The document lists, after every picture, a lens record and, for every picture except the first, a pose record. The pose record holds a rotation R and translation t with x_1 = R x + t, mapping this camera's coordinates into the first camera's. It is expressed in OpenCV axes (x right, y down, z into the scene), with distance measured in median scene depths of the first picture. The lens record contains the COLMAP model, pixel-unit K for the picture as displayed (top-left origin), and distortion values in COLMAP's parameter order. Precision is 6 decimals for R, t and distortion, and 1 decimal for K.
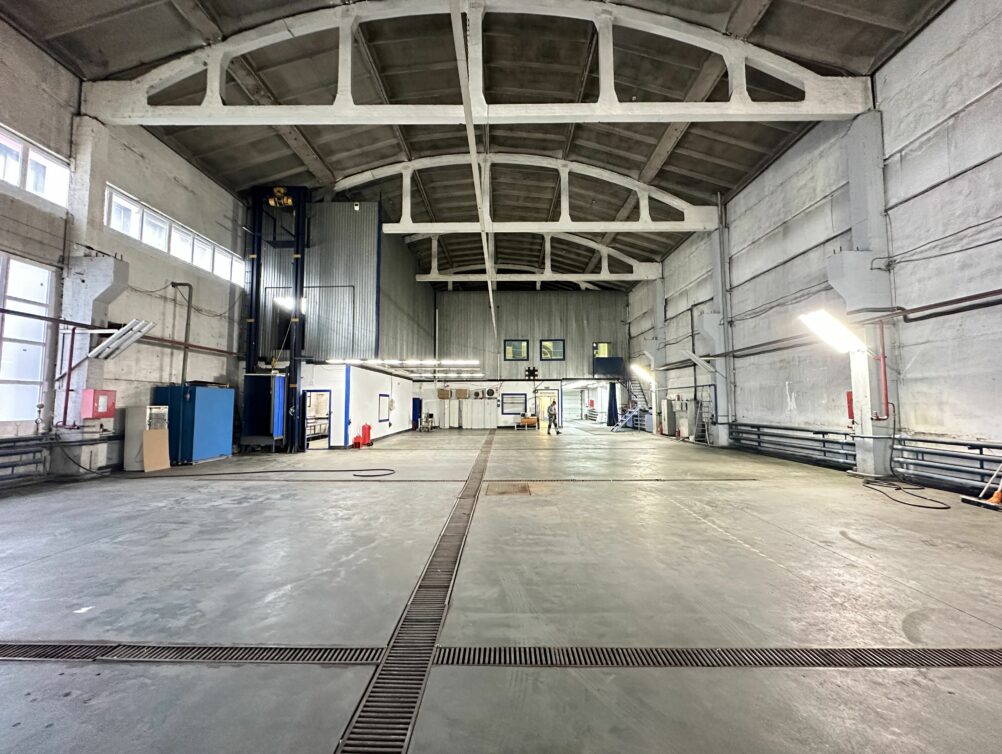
lens RADIAL K [[400.9, 0, 501.0], [0, 400.9, 377.0], [0, 0, 1]] dist [0.000040, 0.000048]
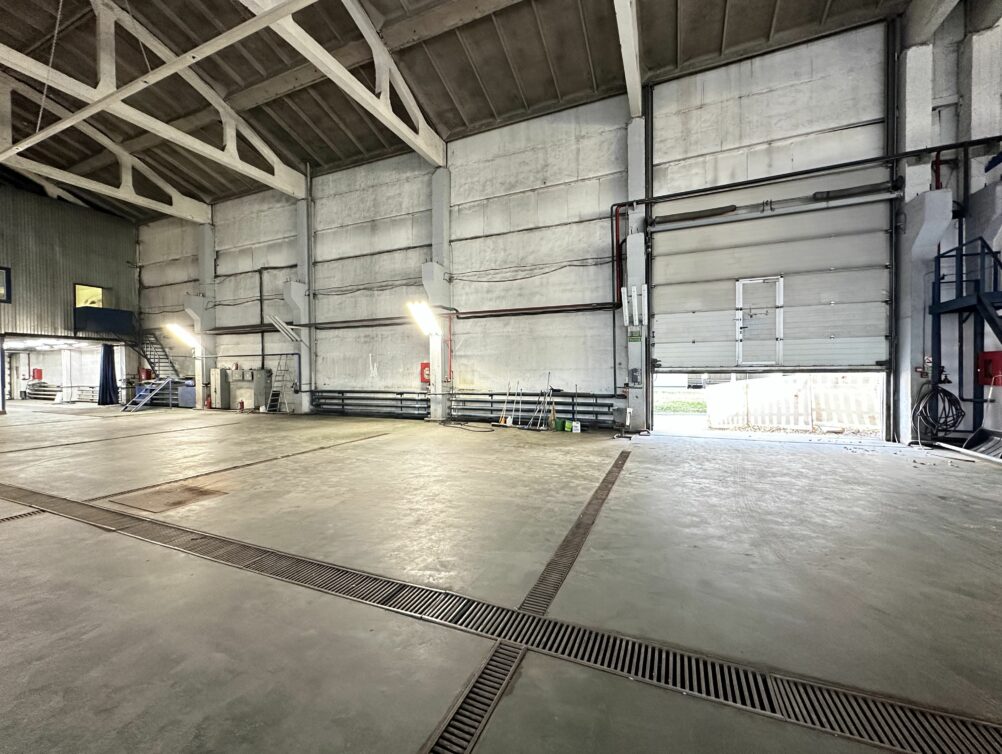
lens RADIAL K [[400.9, 0, 501.0], [0, 400.9, 377.0], [0, 0, 1]] dist [0.000040, 0.000048]
pose [[0.390140, -0.014512, 0.920641, -0.236663], [-0.054202, 0.997780, 0.038697, 0.012667], [-0.919159, -0.064997, 0.388488, 0.148989]]
